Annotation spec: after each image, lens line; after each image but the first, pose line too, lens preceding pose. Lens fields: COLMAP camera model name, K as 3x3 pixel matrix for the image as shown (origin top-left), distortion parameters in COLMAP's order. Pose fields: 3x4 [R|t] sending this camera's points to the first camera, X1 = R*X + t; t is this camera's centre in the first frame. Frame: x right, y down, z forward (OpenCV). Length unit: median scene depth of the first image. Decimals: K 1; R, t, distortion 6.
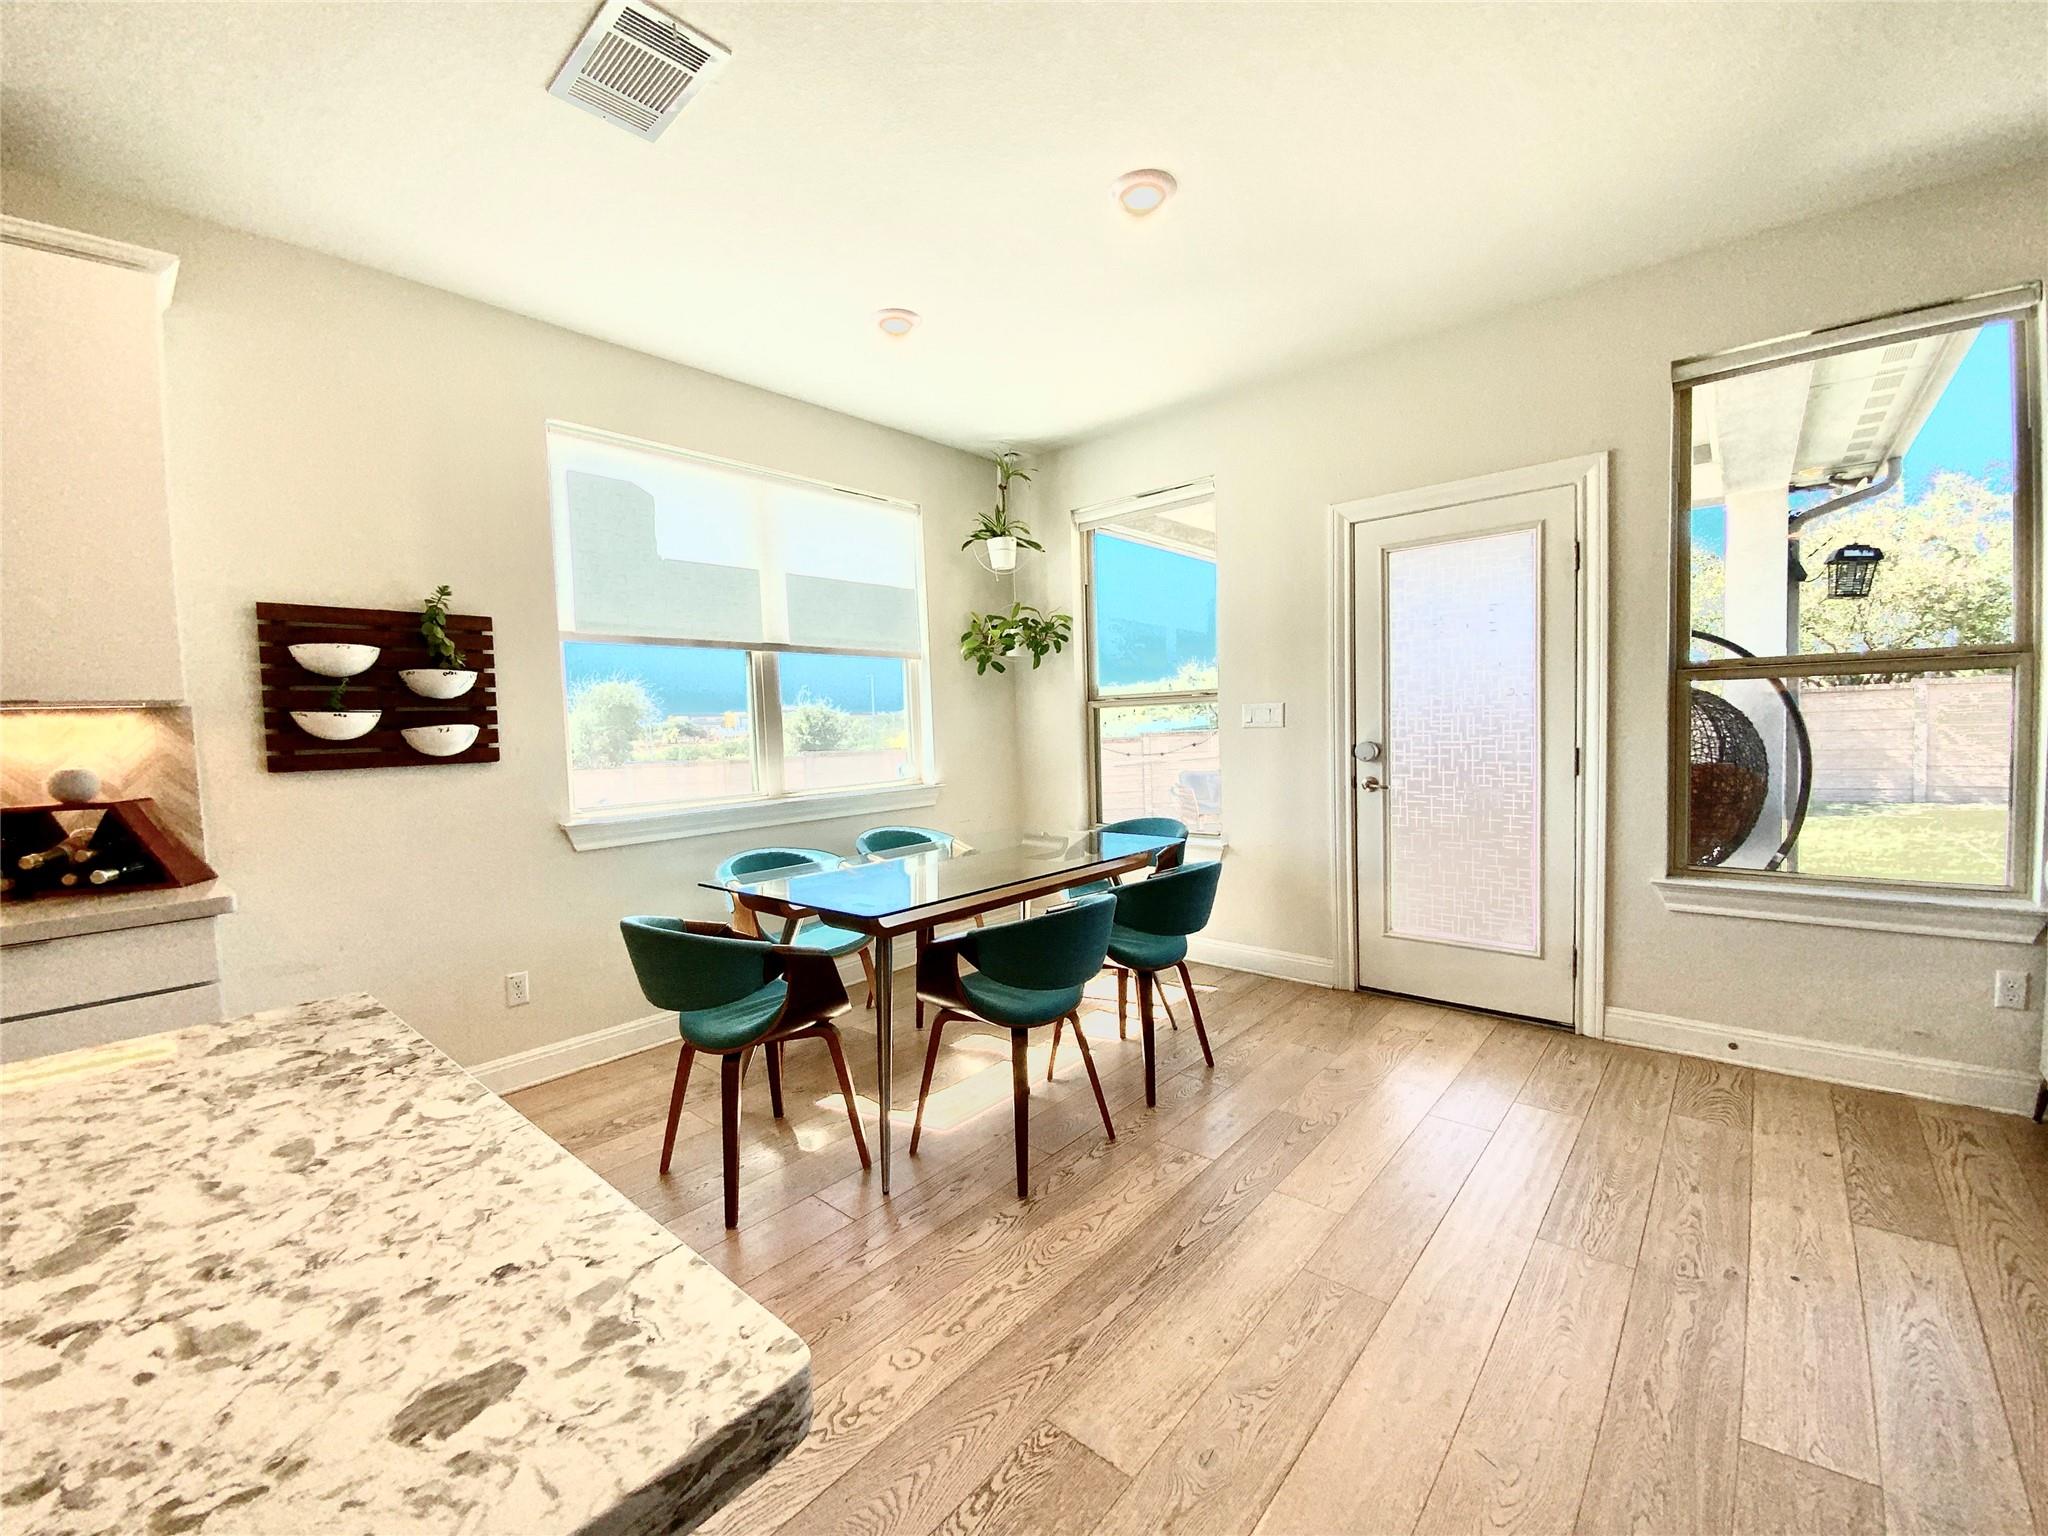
lens RADIAL K [[832.5, 0, 1024.0], [0, 832.5, 768.0], [0, 0, 1]] dist [0.026810, -0.020069]
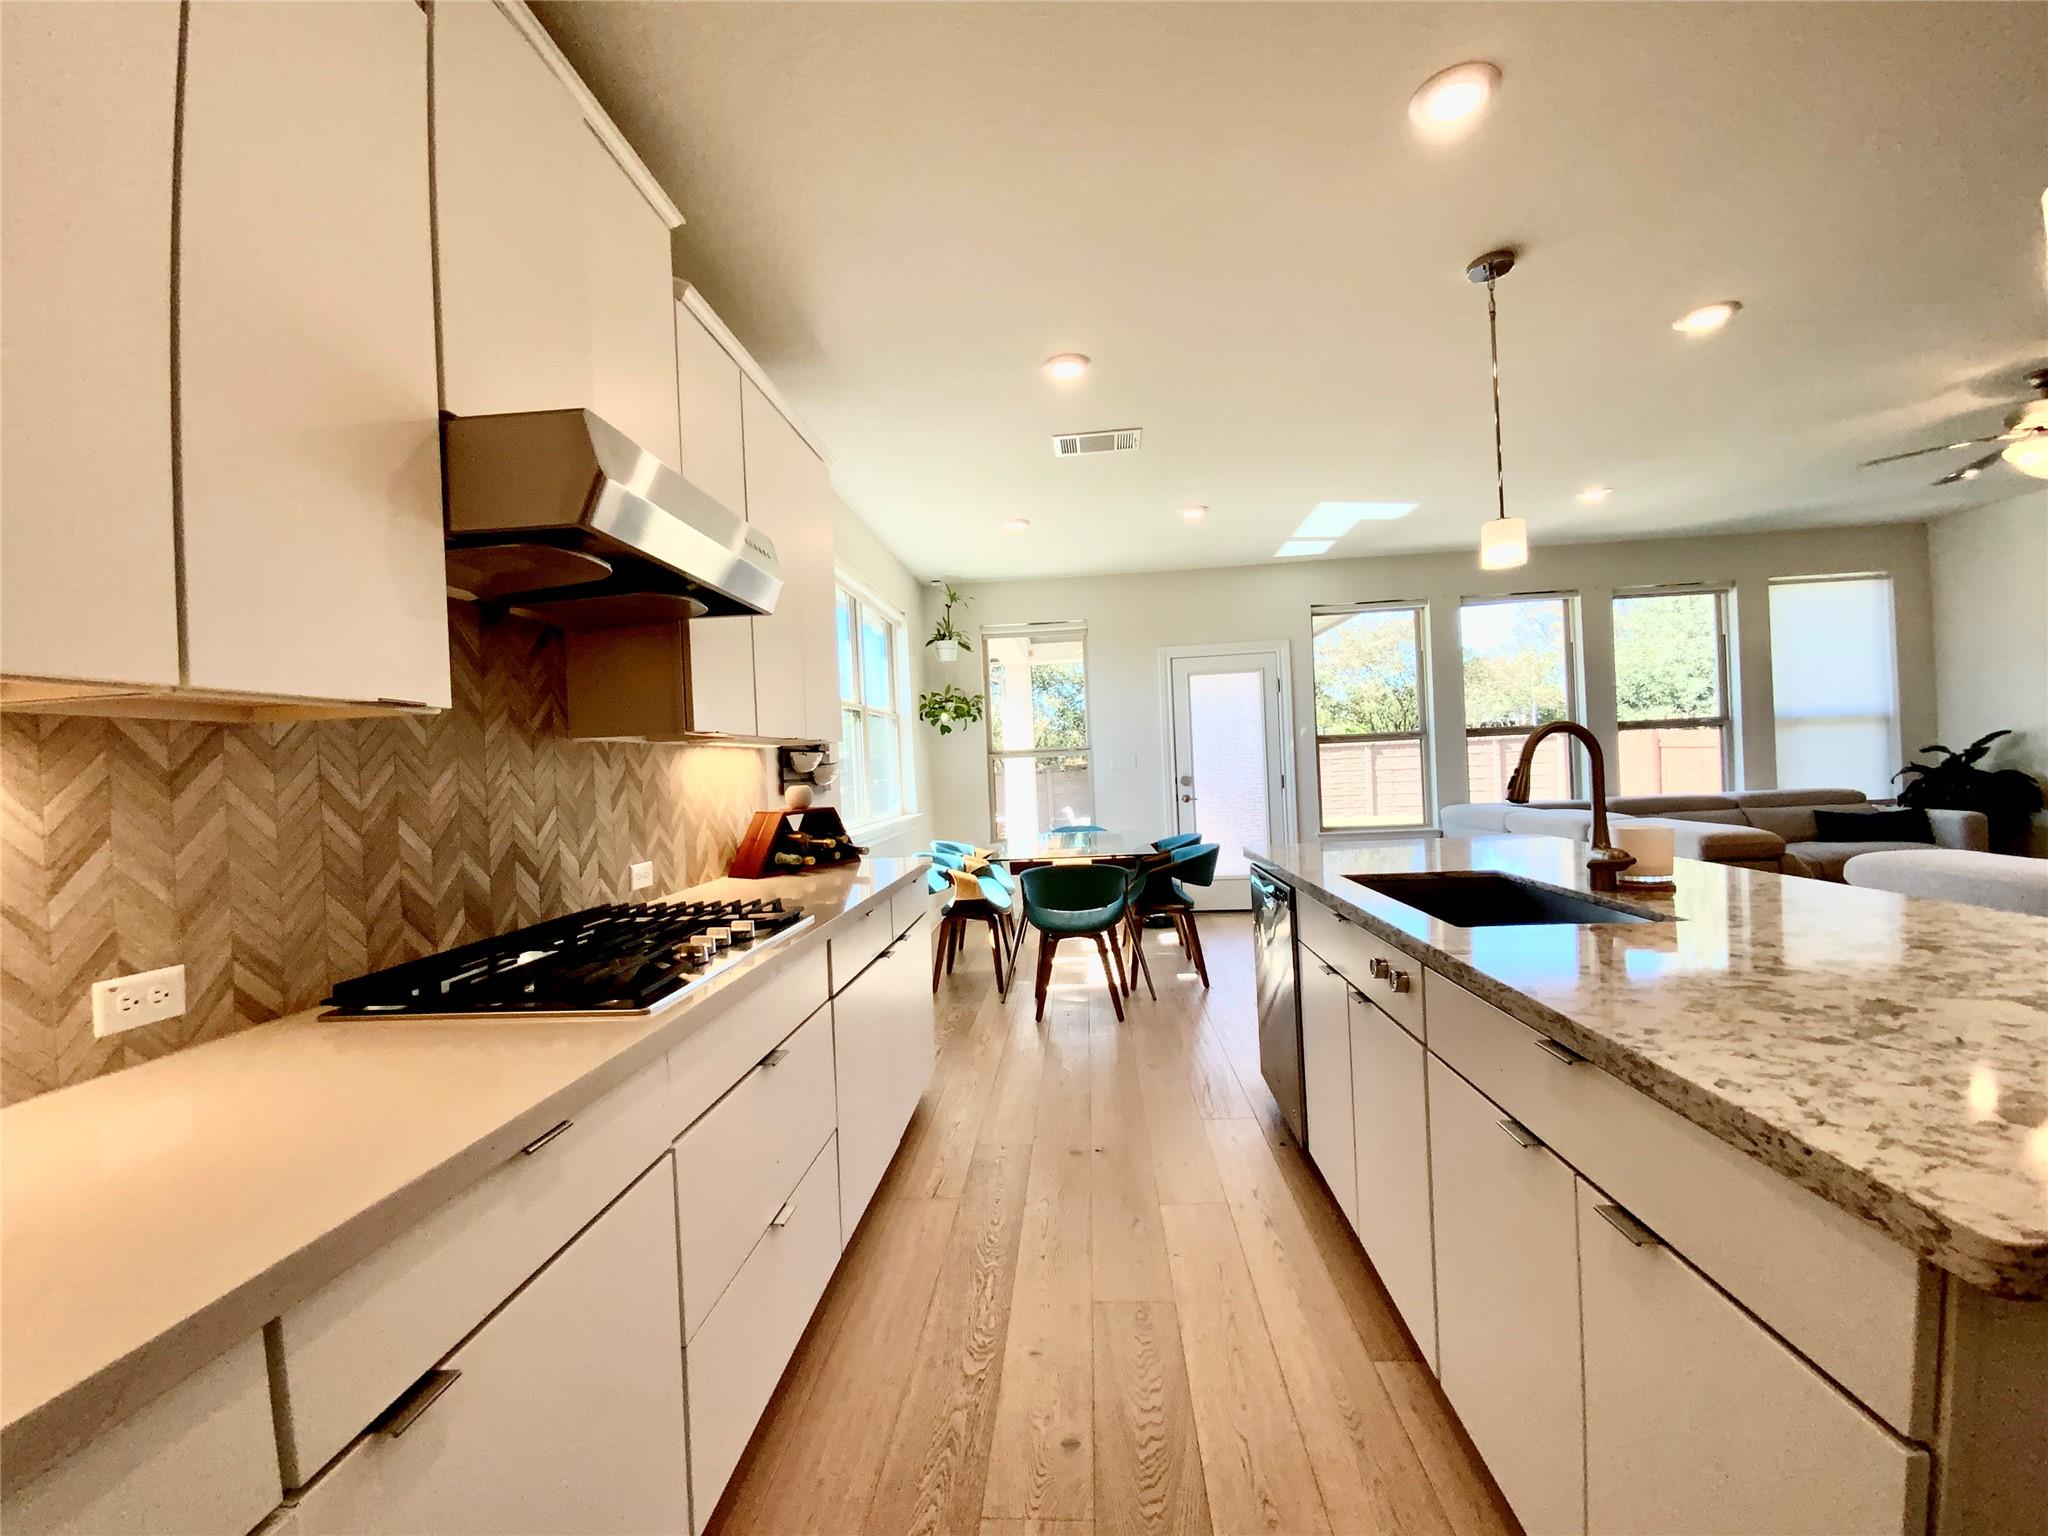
lens RADIAL K [[825.9, 0, 1024.0], [0, 825.9, 768.0], [0, 0, 1]] dist [0.020702, -0.014275]
pose [[0.801314, -0.004077, 0.598230, -1.178705], [0.049529, 0.996996, -0.059548, 0.052433], [-0.596190, 0.077346, 0.799109, -0.297527]]
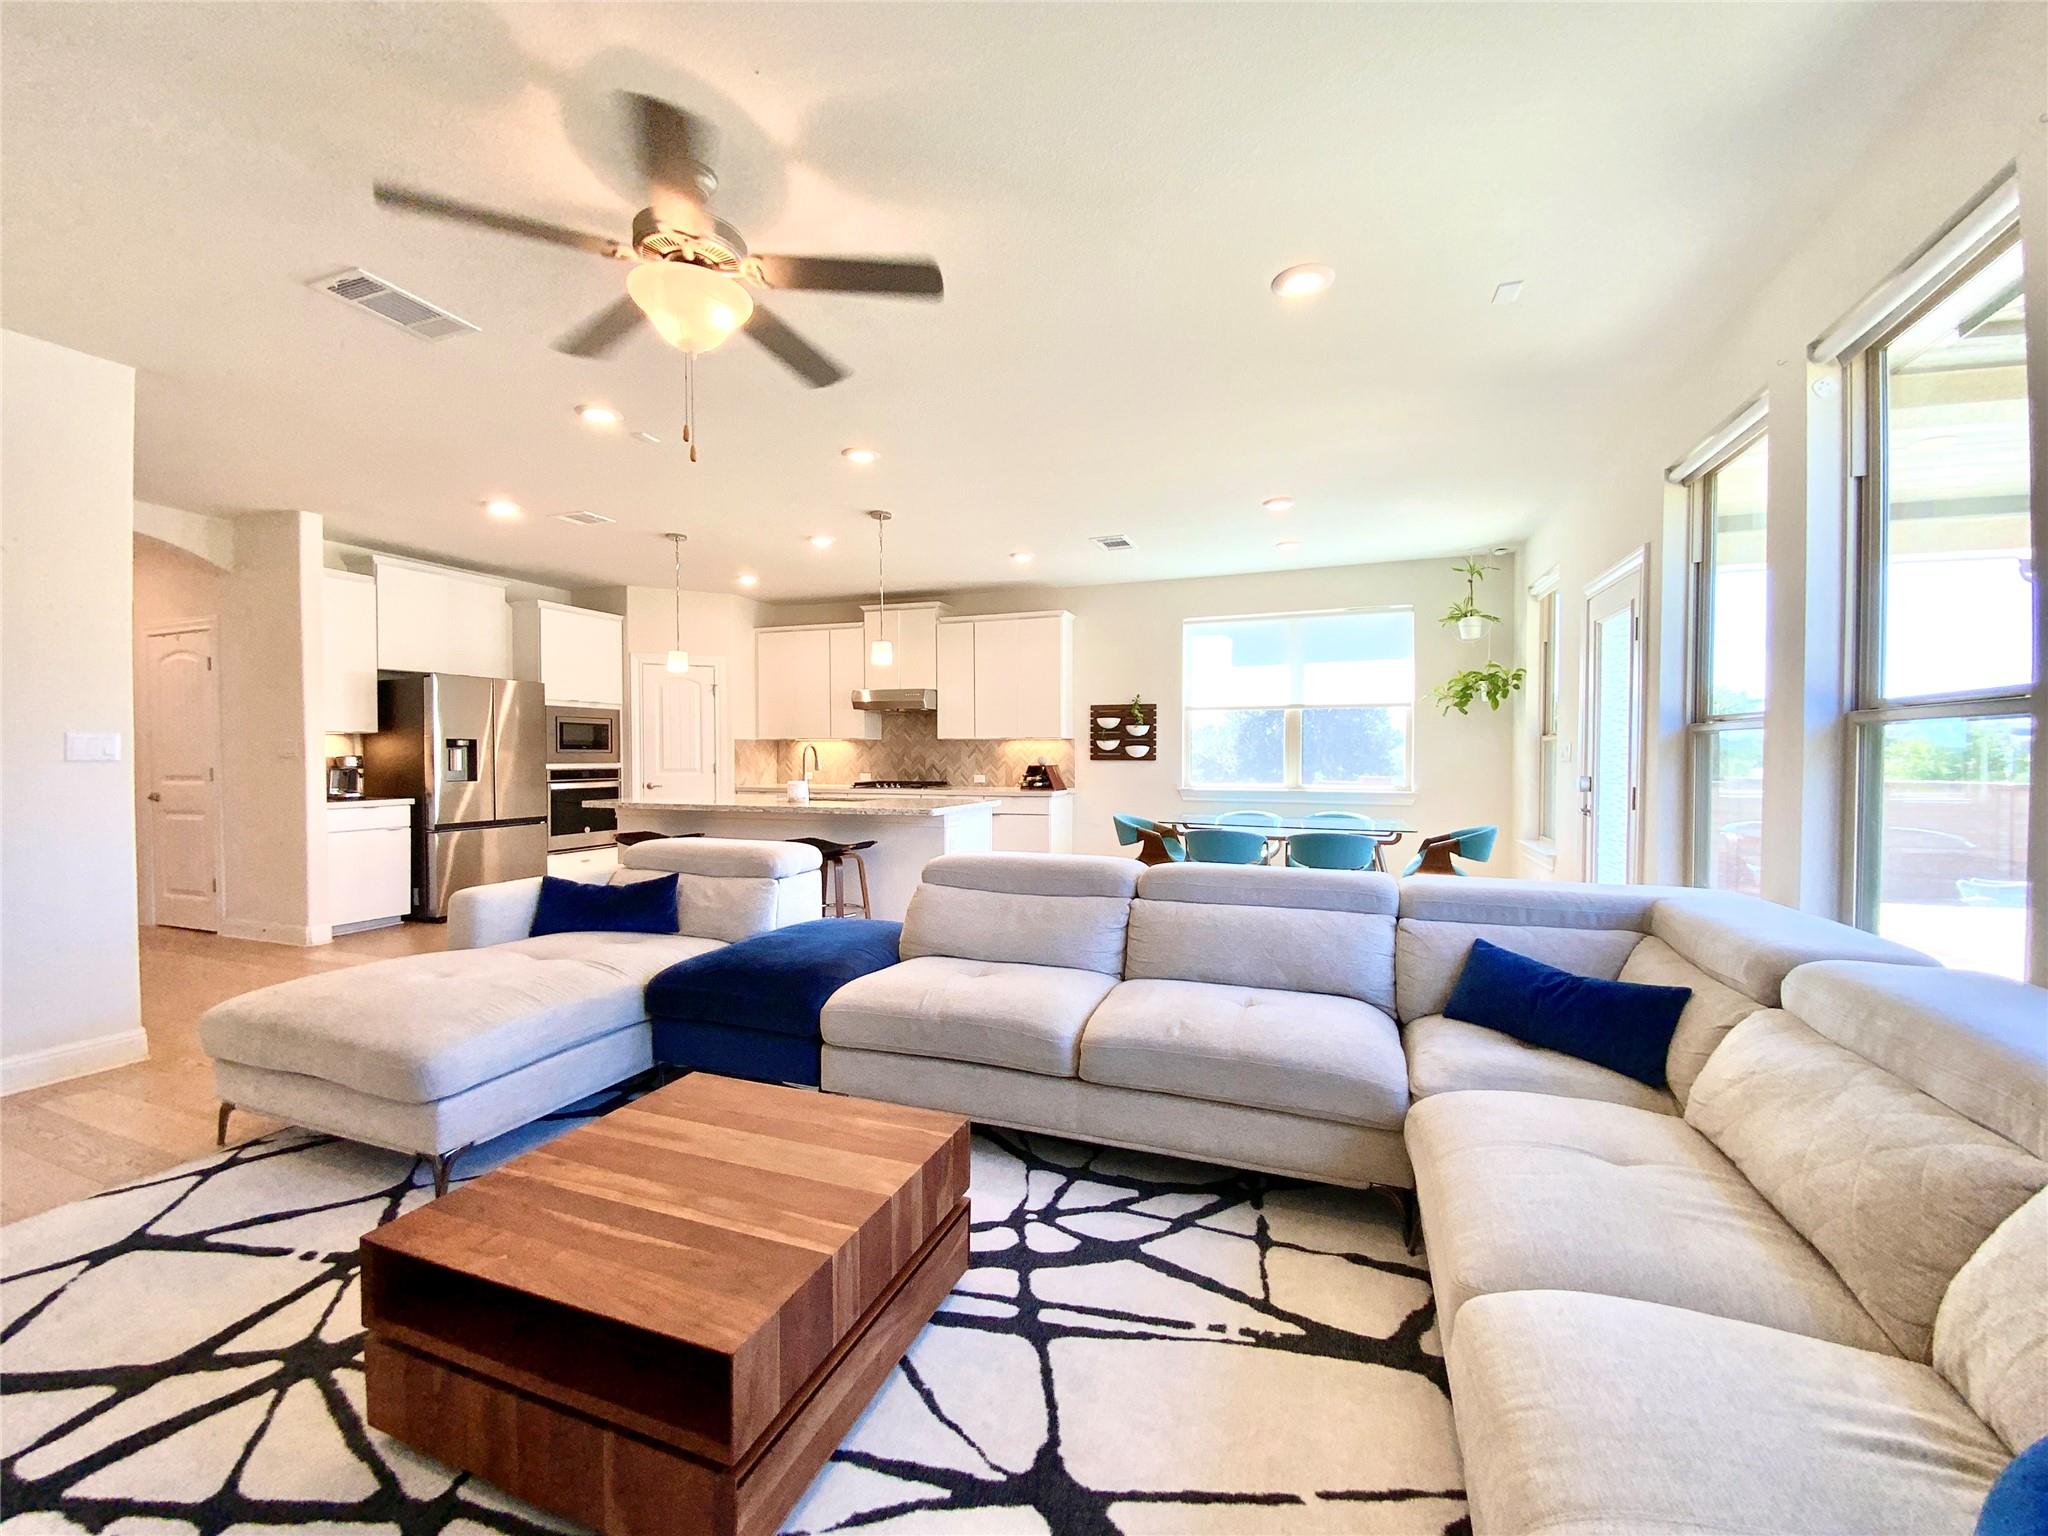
lens RADIAL K [[827.6, 0, 1031.2], [0, 827.6, 767.8], [0, 0, 1]] dist [0.020802, -0.019583]
pose [[0.355710, 0.049394, -0.933290, 1.549612], [-0.062376, 0.997631, 0.029025, -0.034337], [0.932513, 0.047891, 0.357948, -0.238895]]
